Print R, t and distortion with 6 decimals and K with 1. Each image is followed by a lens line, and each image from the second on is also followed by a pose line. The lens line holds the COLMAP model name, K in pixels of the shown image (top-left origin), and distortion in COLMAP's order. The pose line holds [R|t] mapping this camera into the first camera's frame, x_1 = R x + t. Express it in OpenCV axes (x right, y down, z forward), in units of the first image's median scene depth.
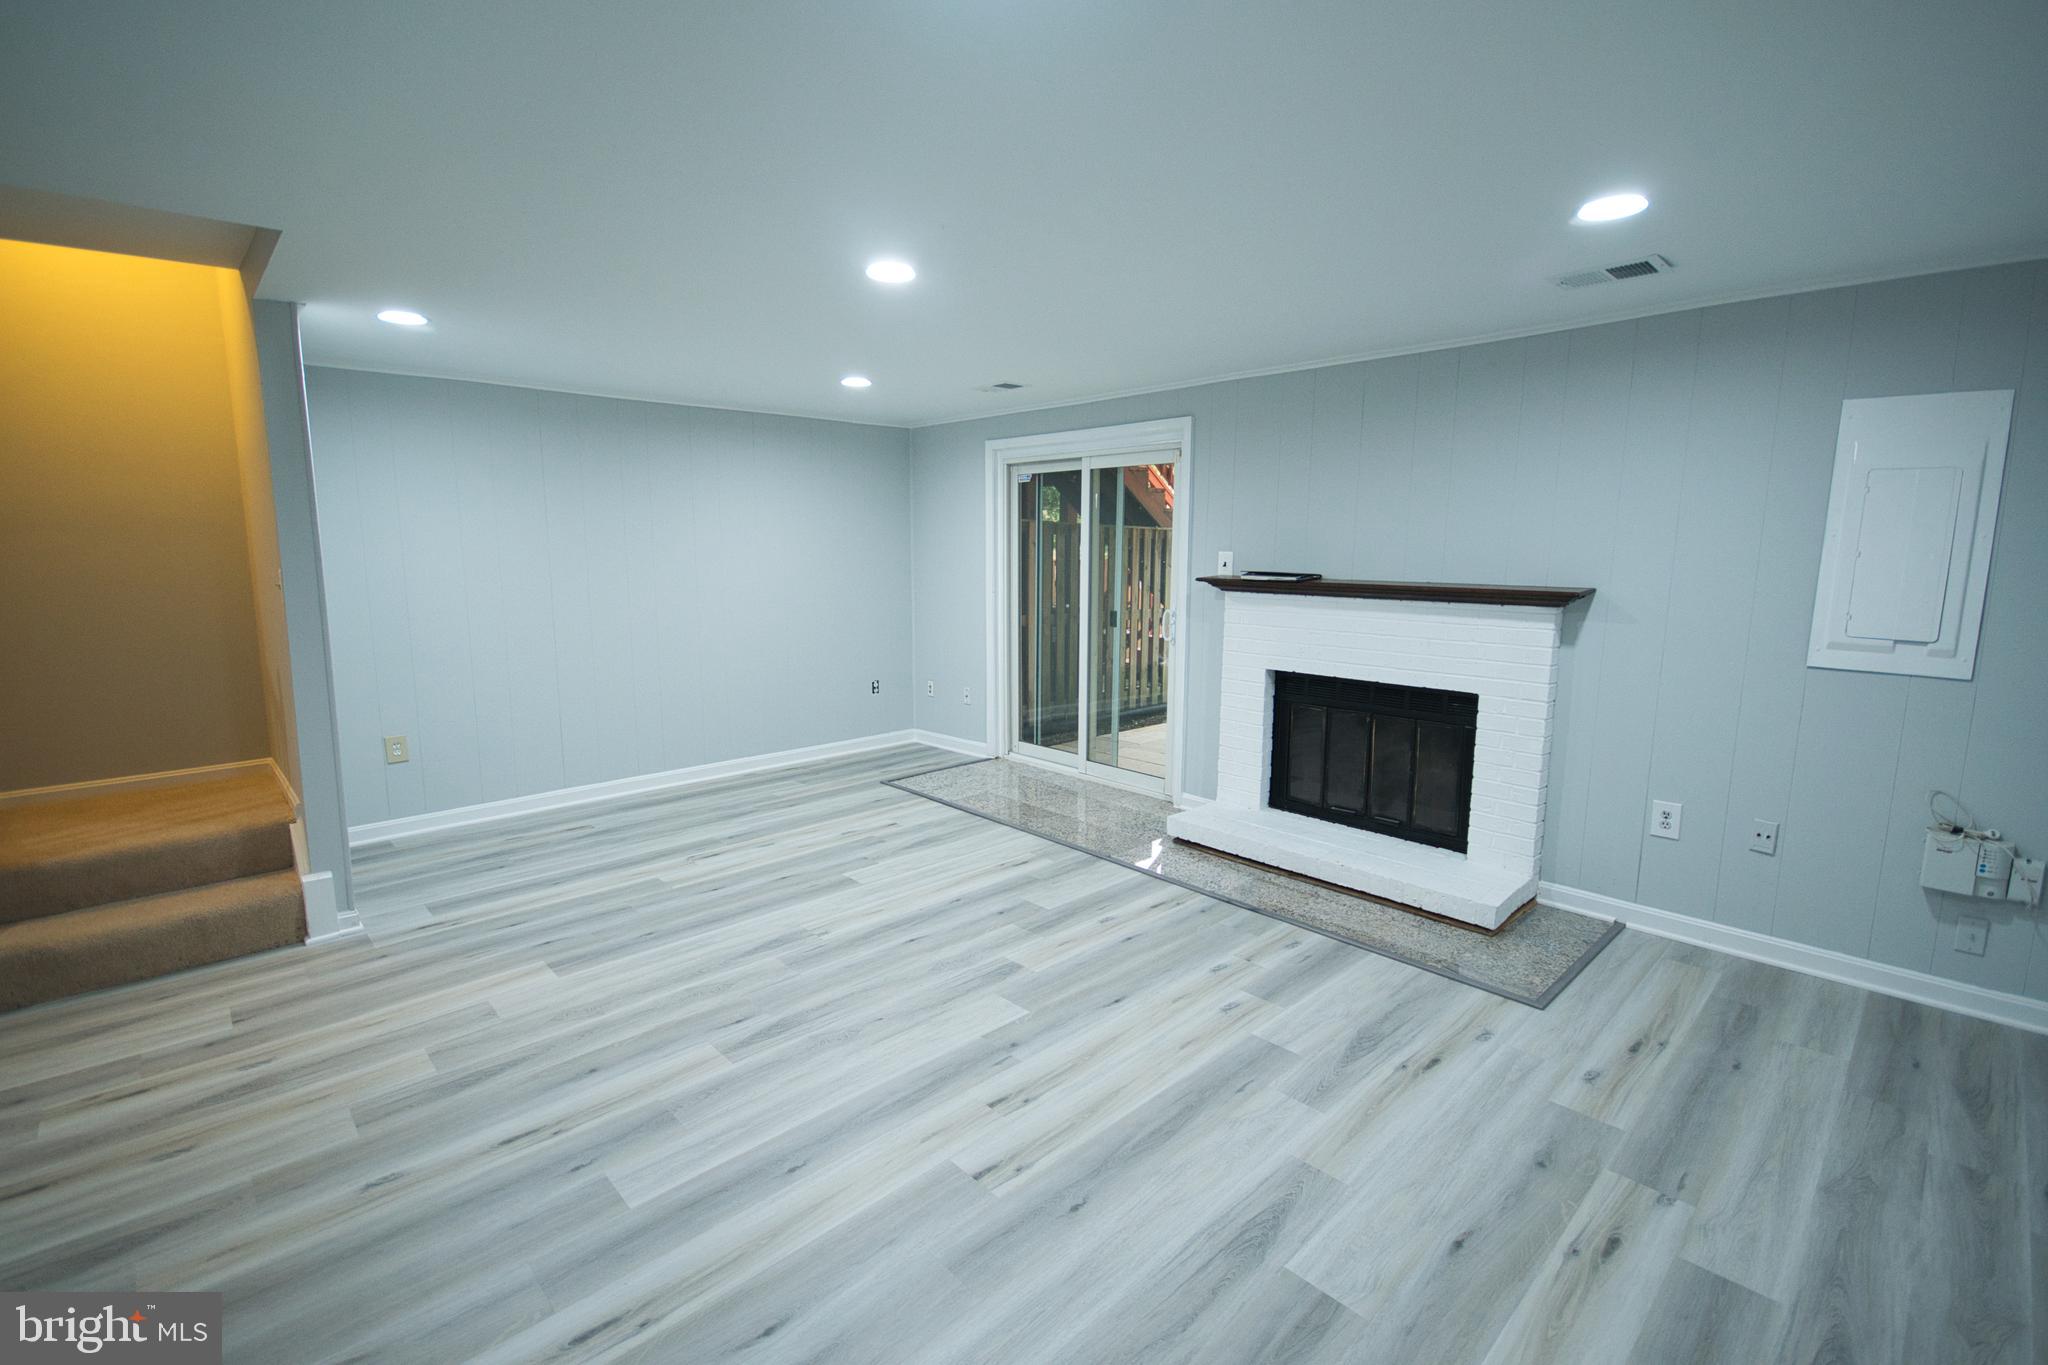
lens RADIAL K [[895.2, 0, 1024.0], [0, 895.2, 682.5], [0, 0, 1]] dist [-0.002523, -0.000538]
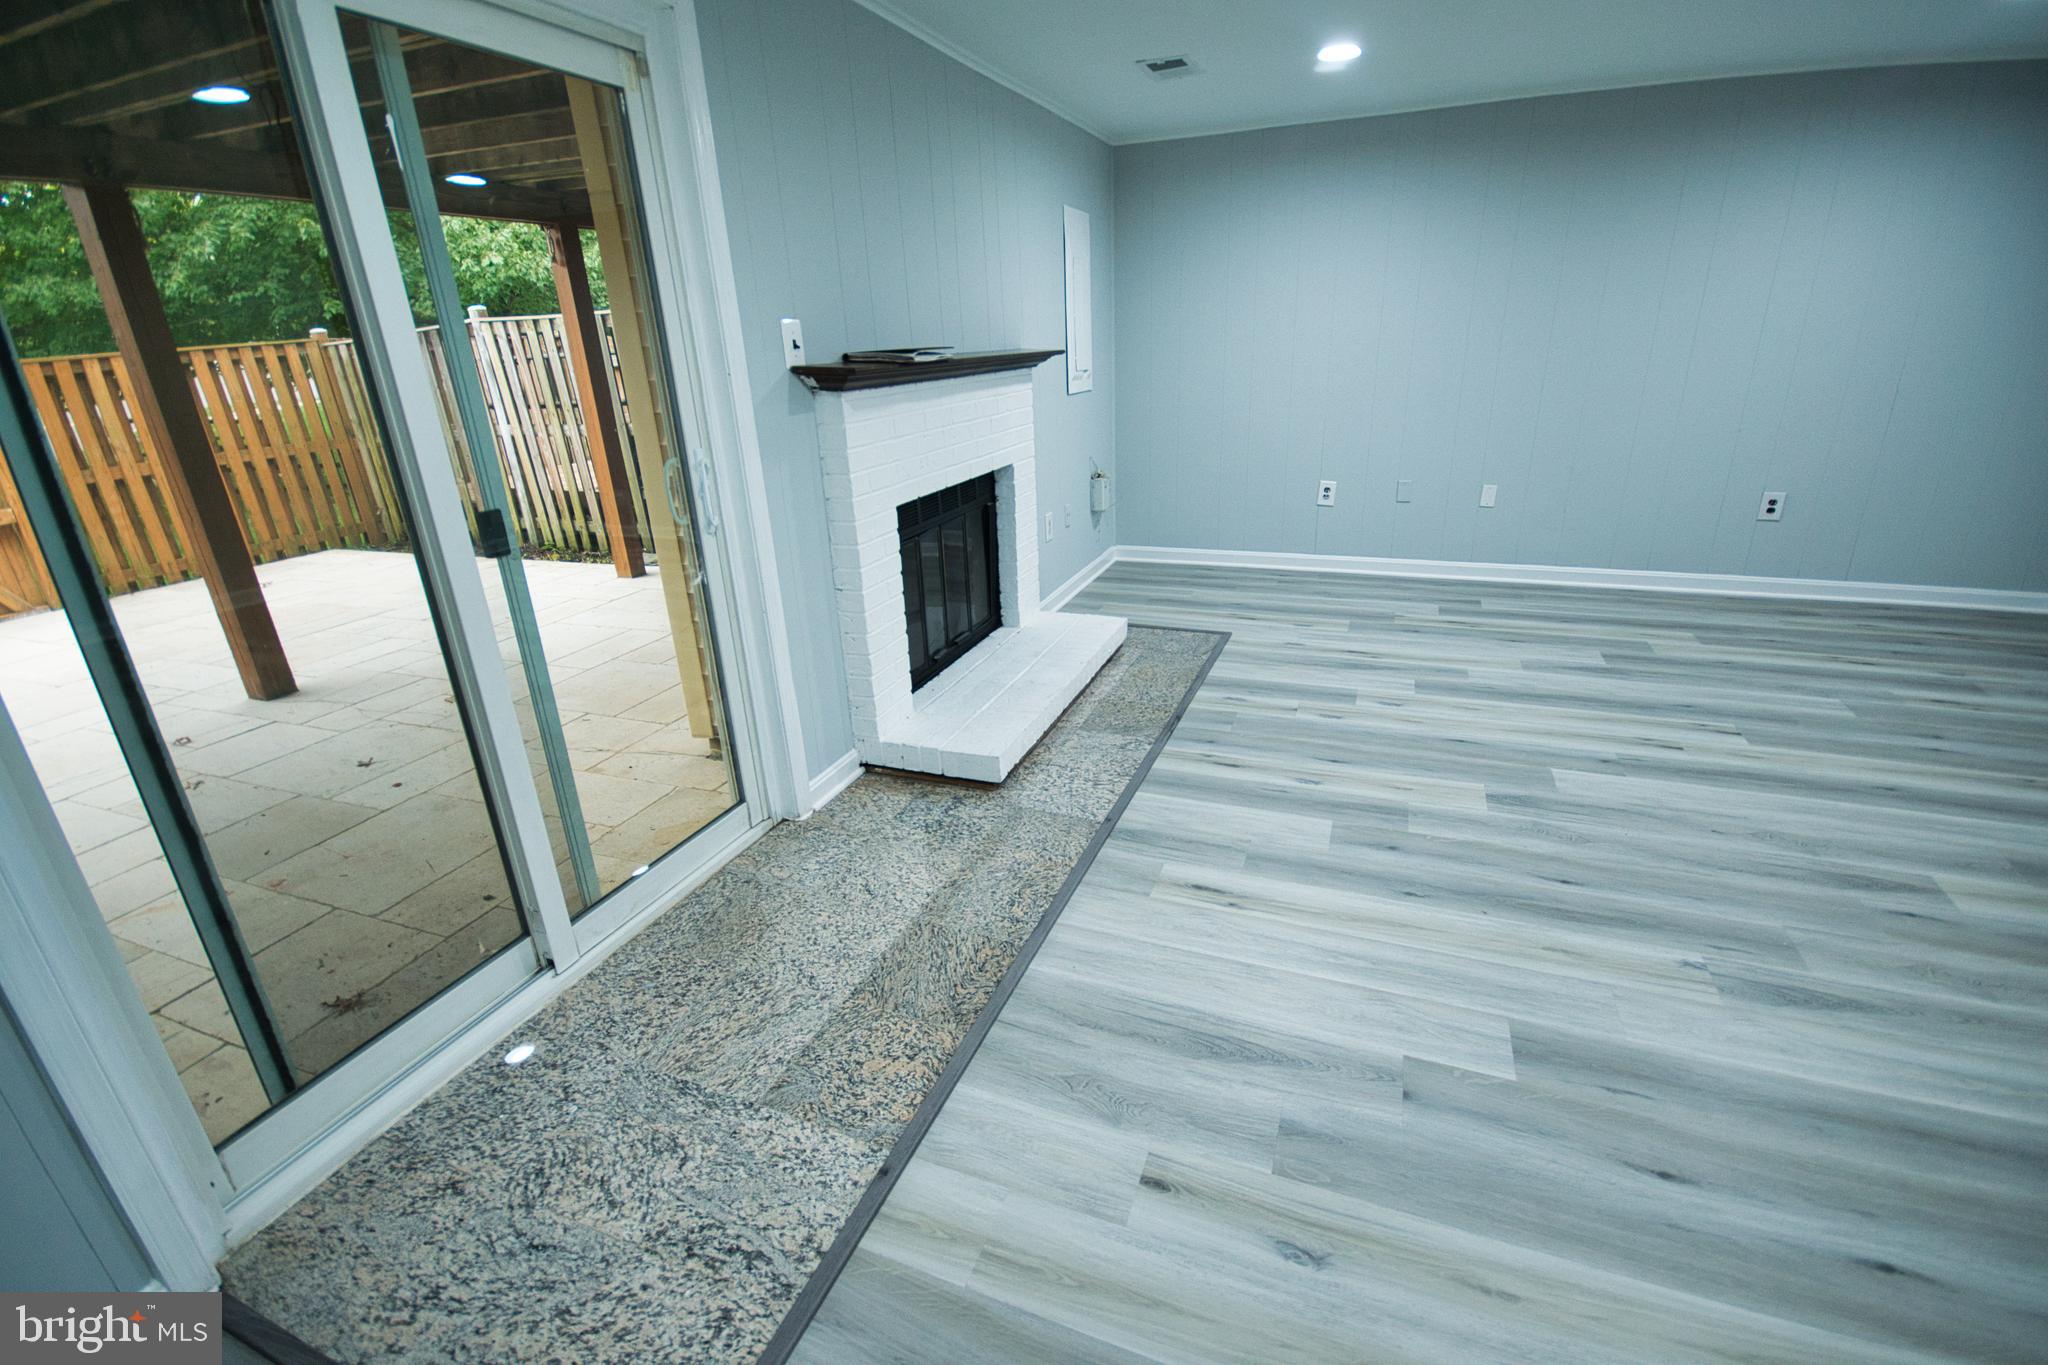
lens RADIAL K [[895.2, 0, 1024.0], [0, 895.2, 682.5], [0, 0, 1]] dist [-0.002523, -0.000538]
pose [[-0.415559, -0.320100, 0.851379, -0.520623], [0.172552, 0.891286, 0.419327, -0.224496], [-0.893049, 0.321162, -0.315148, 1.638197]]
